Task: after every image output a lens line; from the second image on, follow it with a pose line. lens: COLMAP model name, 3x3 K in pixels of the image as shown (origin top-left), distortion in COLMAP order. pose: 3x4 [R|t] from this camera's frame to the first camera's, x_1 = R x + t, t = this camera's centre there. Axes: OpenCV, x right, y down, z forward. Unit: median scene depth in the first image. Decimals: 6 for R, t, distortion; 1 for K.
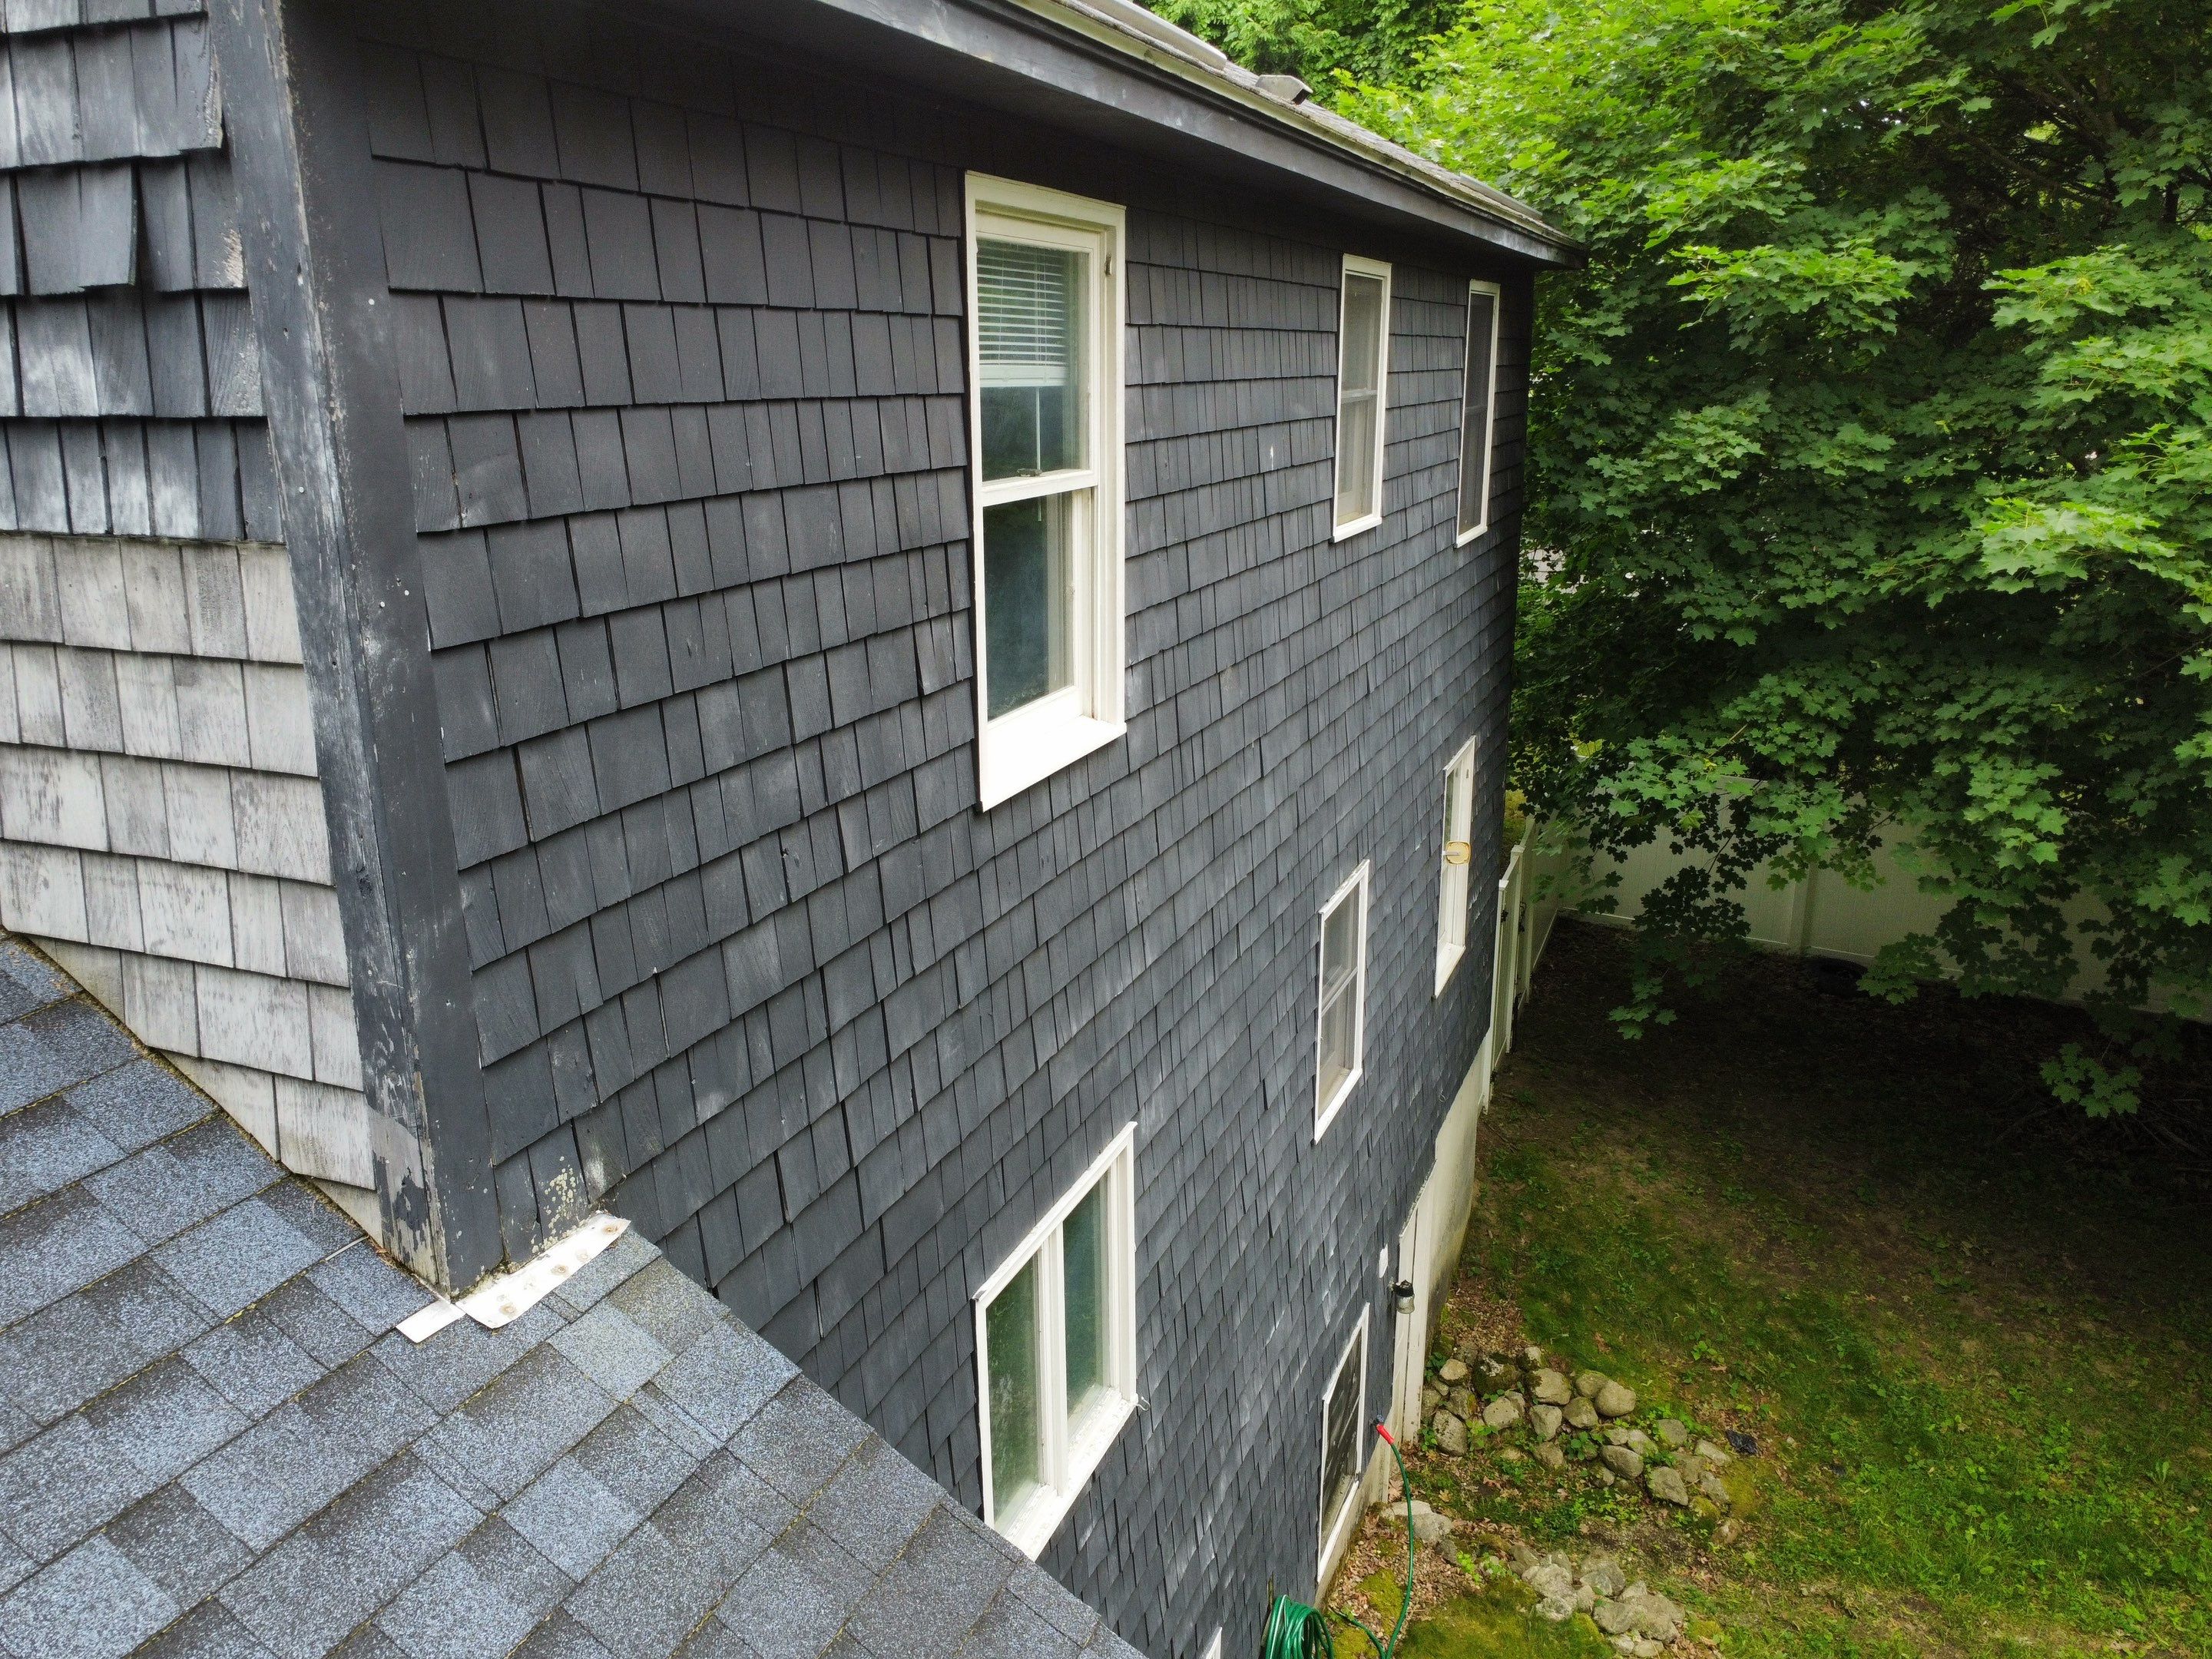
lens RADIAL K [[1644.2, 0, 1106.0], [0, 1644.2, 829.5], [0, 0, 1]] dist [-0.001341, 0.000423]
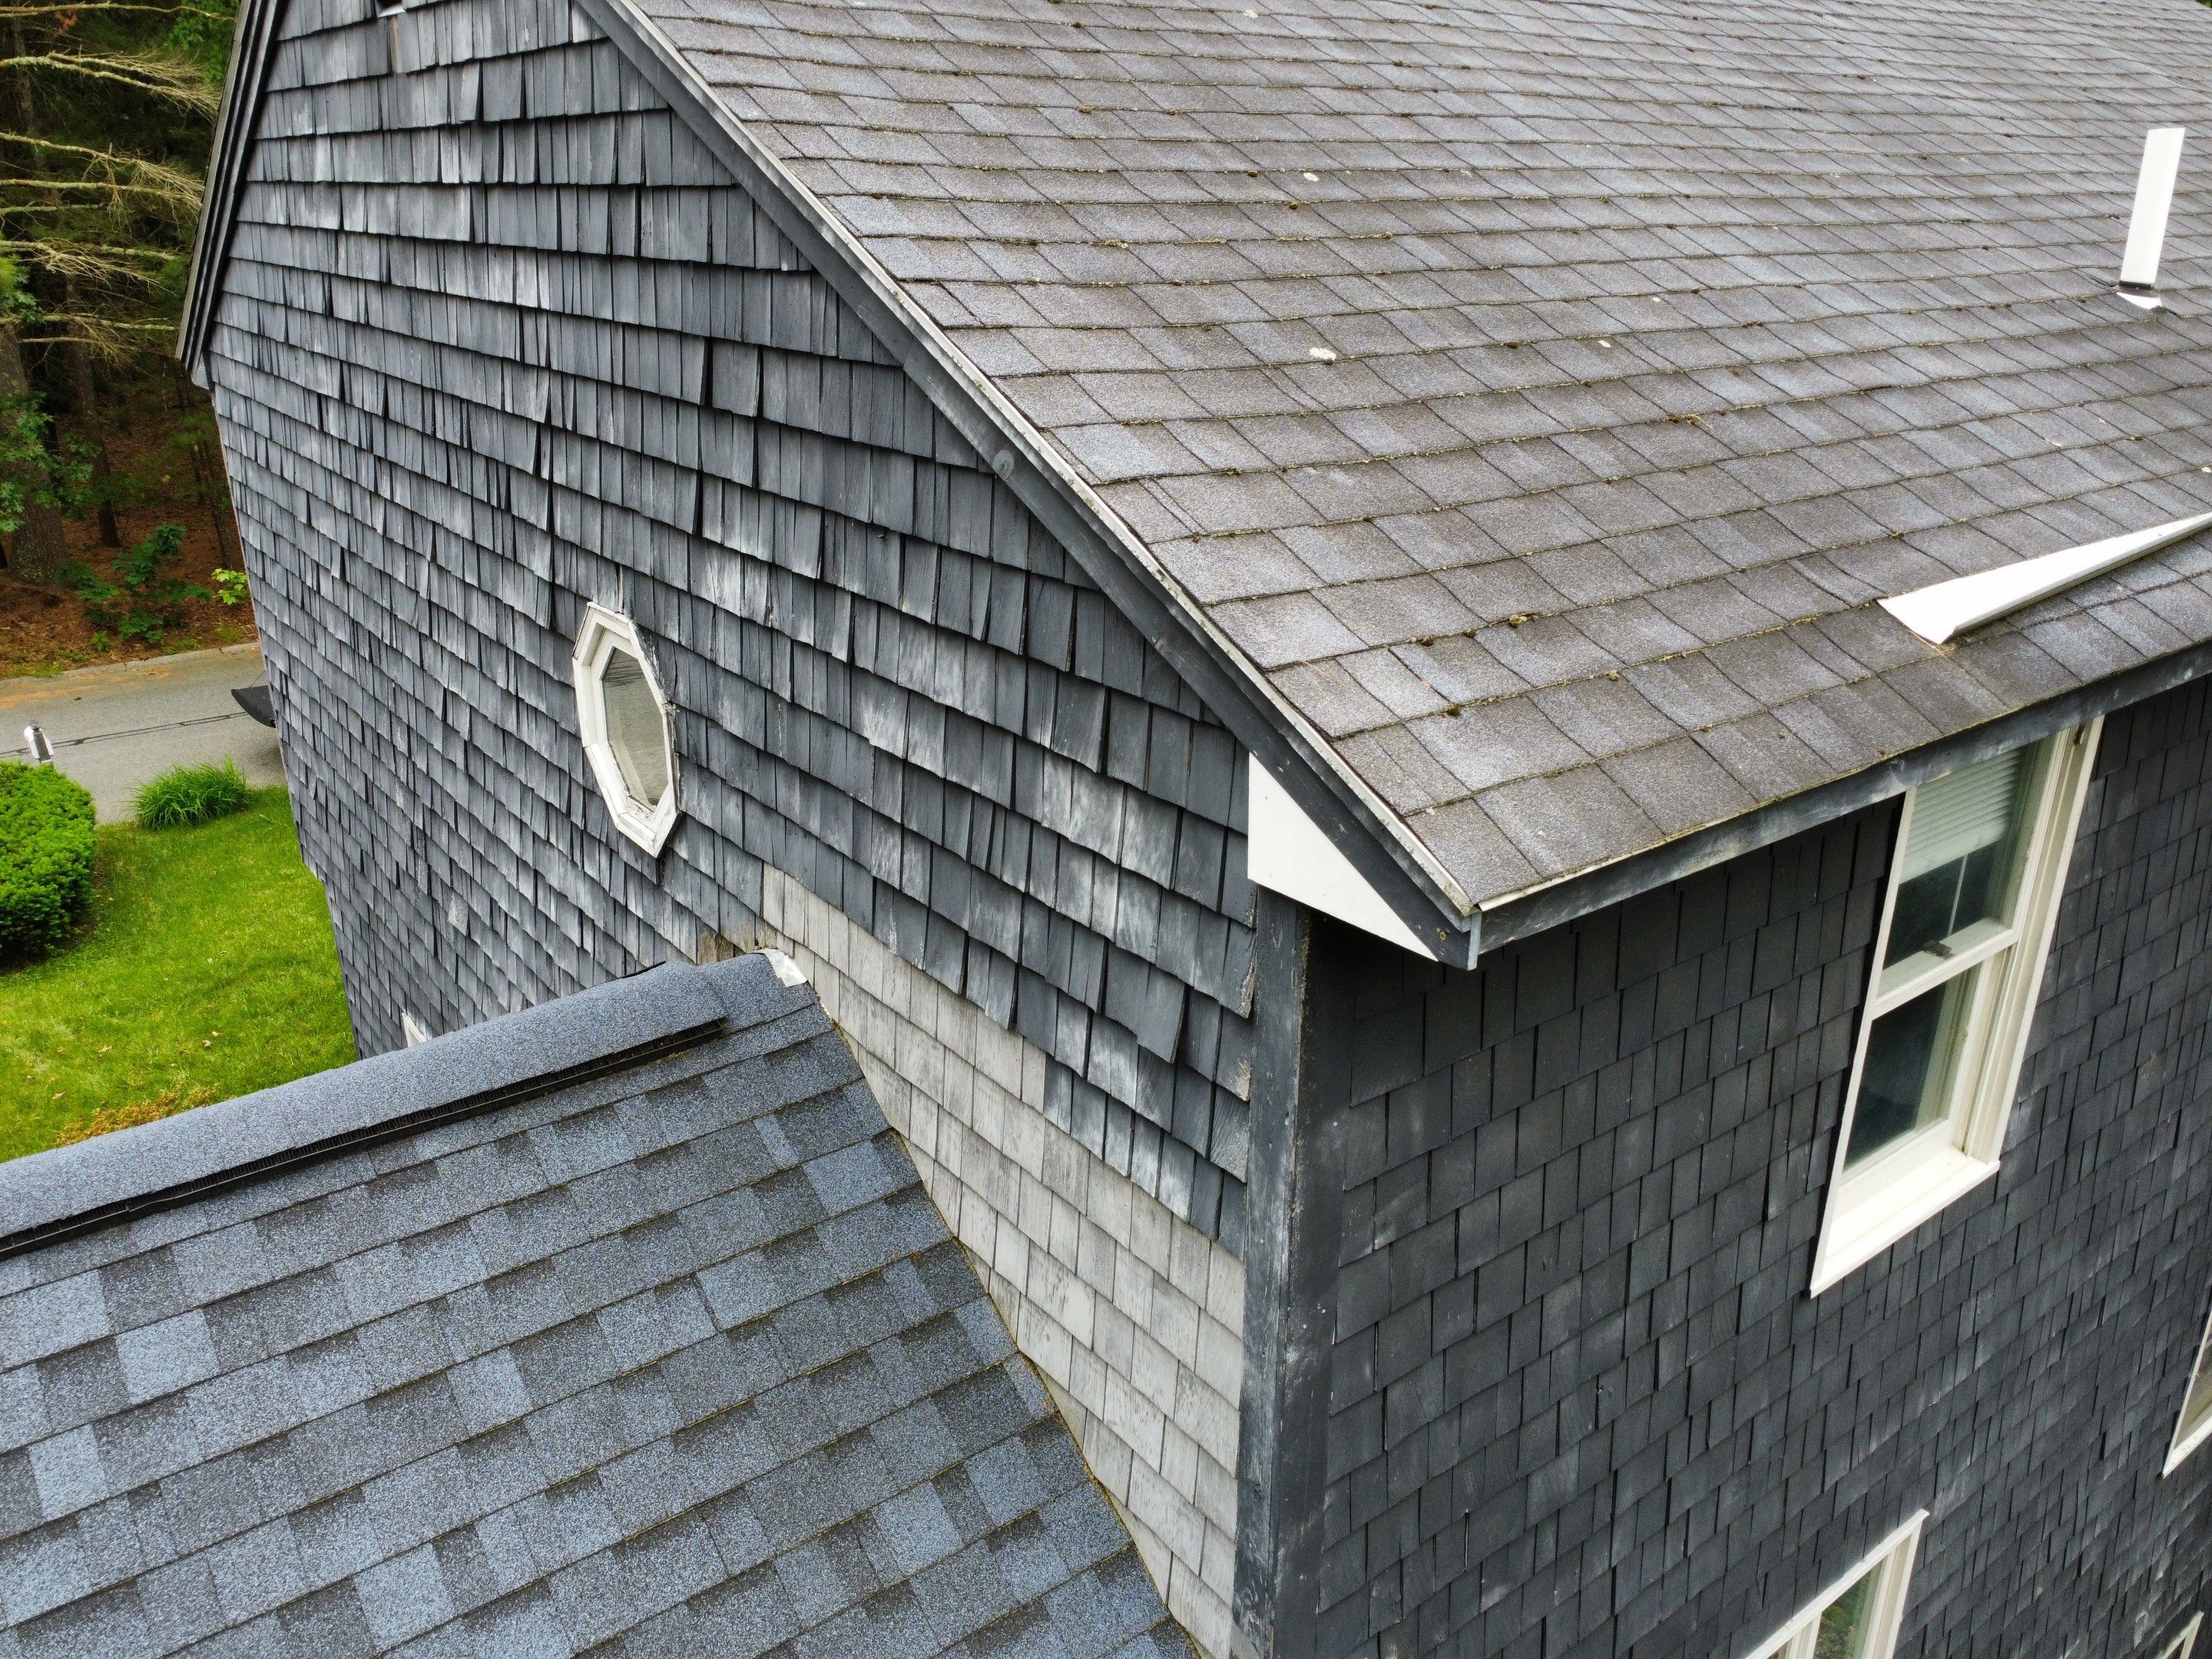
lens RADIAL K [[1644.2, 0, 1106.0], [0, 1644.2, 829.5], [0, 0, 1]] dist [-0.001341, 0.000423]
pose [[0.858576, 0.193788, -0.474651, -0.034213], [-0.145867, 0.979883, 0.136208, -0.591196], [0.491497, -0.047709, 0.869571, -0.154601]]
